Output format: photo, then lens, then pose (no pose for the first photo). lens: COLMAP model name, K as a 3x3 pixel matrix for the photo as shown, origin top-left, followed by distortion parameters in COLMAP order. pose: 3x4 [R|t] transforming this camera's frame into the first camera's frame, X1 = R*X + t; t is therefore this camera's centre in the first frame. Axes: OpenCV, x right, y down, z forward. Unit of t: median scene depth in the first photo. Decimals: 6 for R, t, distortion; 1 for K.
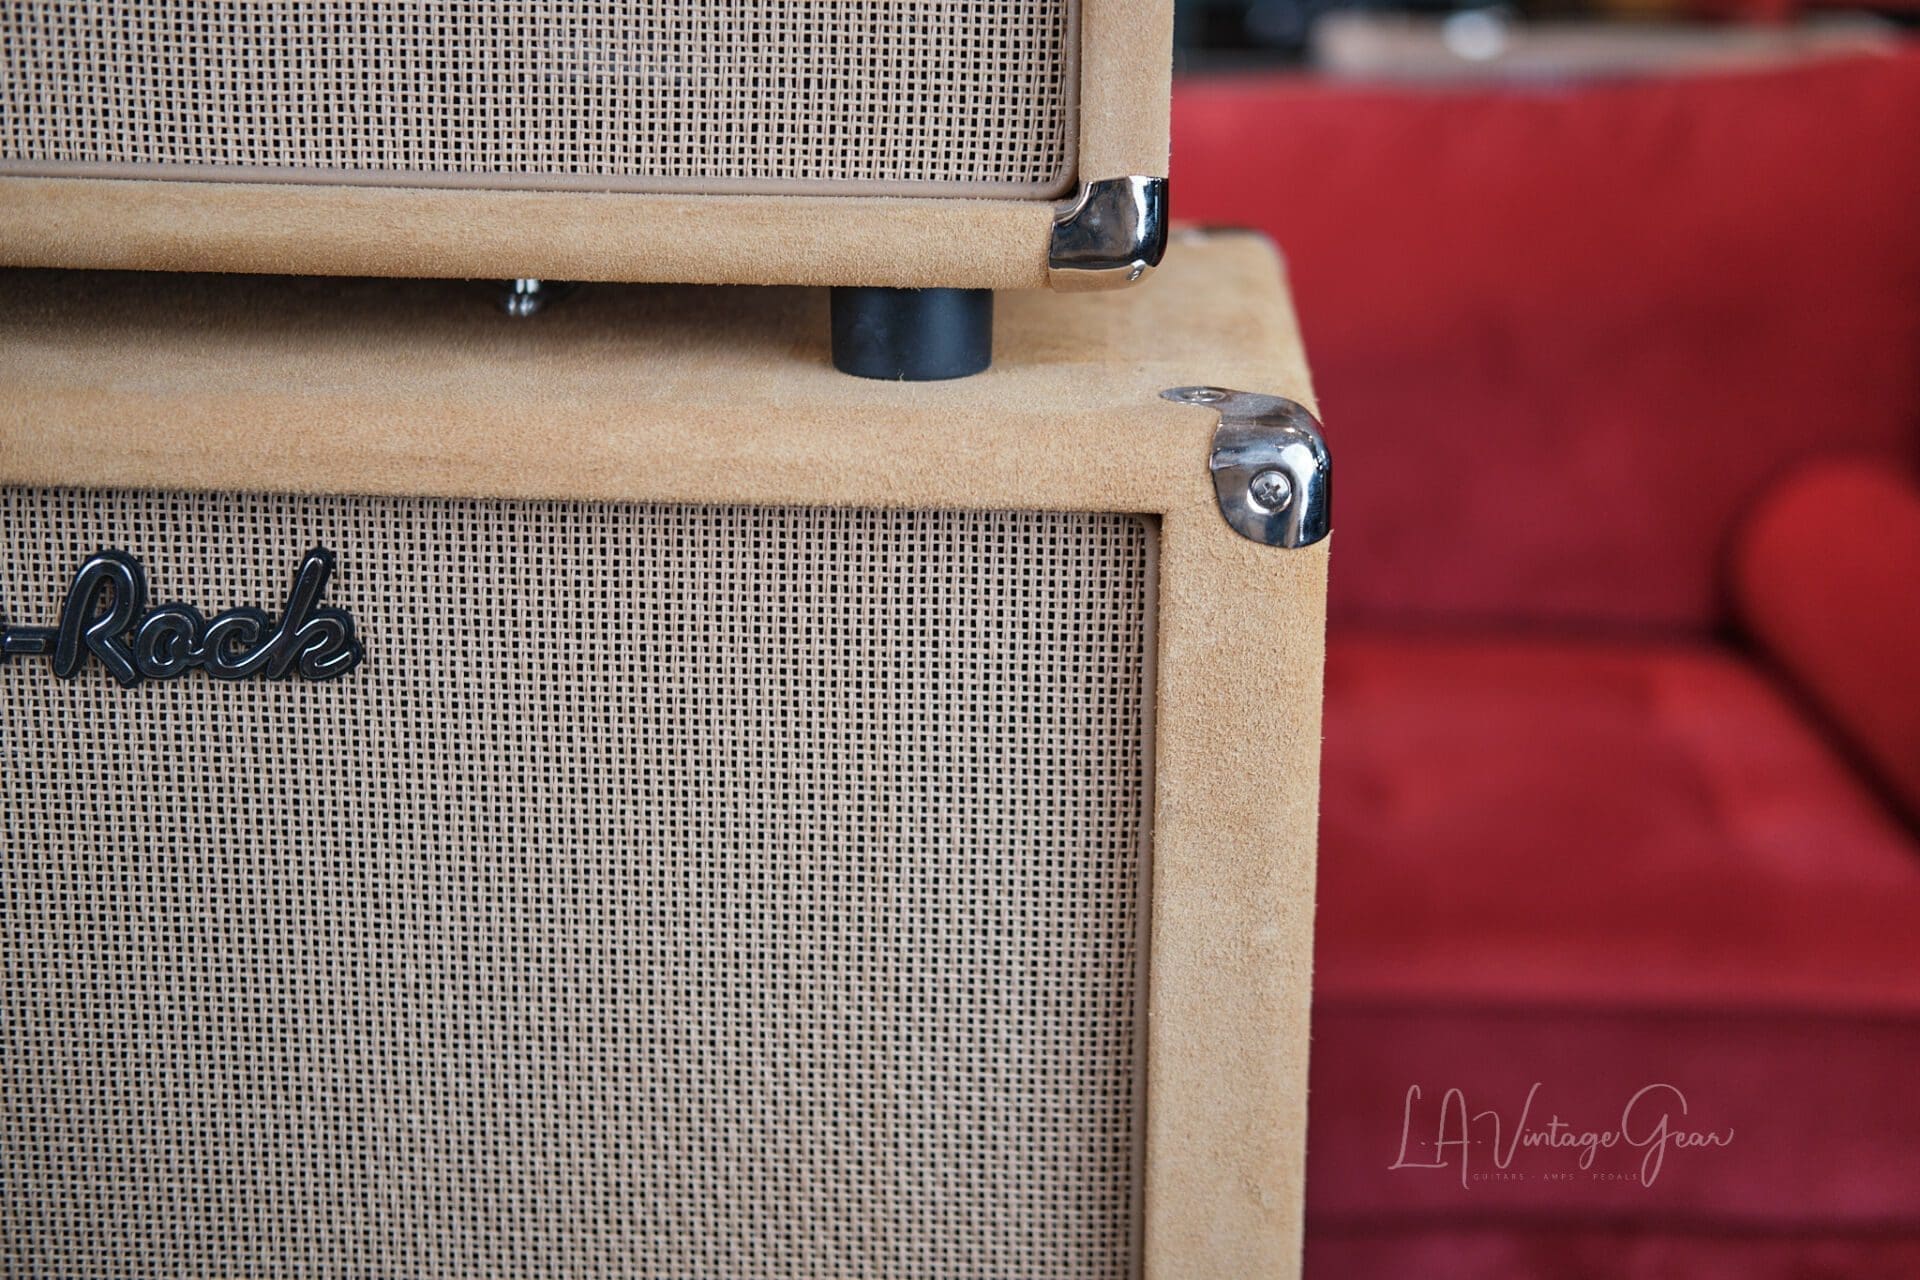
lens RADIAL K [[3141.3, 0, 947.6], [0, 3141.3, 612.0], [0, 0, 1]] dist [0.112401, 0.077753]
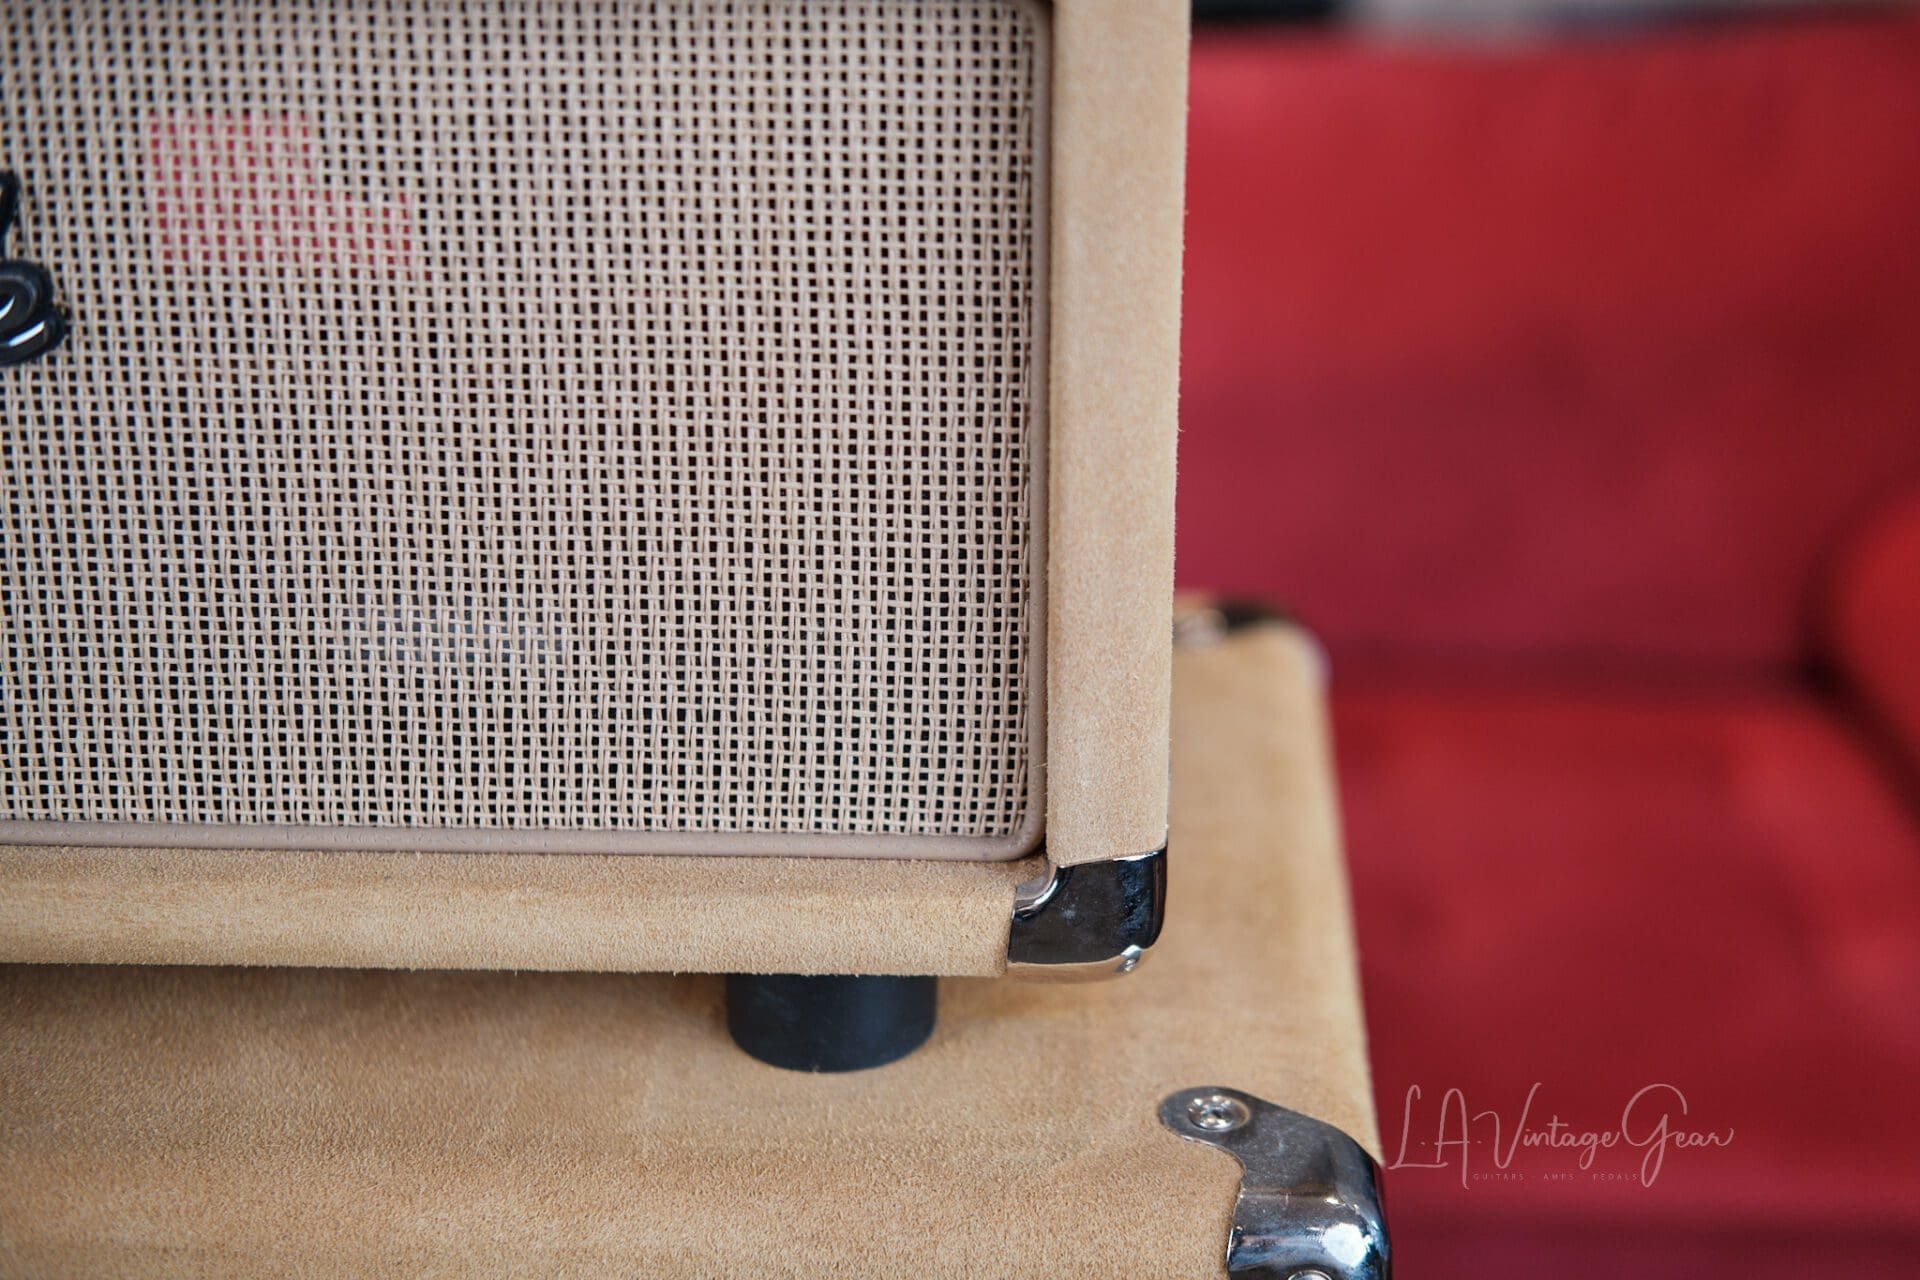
lens RADIAL K [[3315.7, 0, 933.3], [0, 3315.7, 639.5], [0, 0, 1]] dist [0.123442, -0.080964]
pose [[0.999922, -0.009960, -0.007590, 0.021078], [0.010447, 0.997694, 0.067068, -0.236892], [0.006904, -0.067142, 0.997720, 0.217402]]
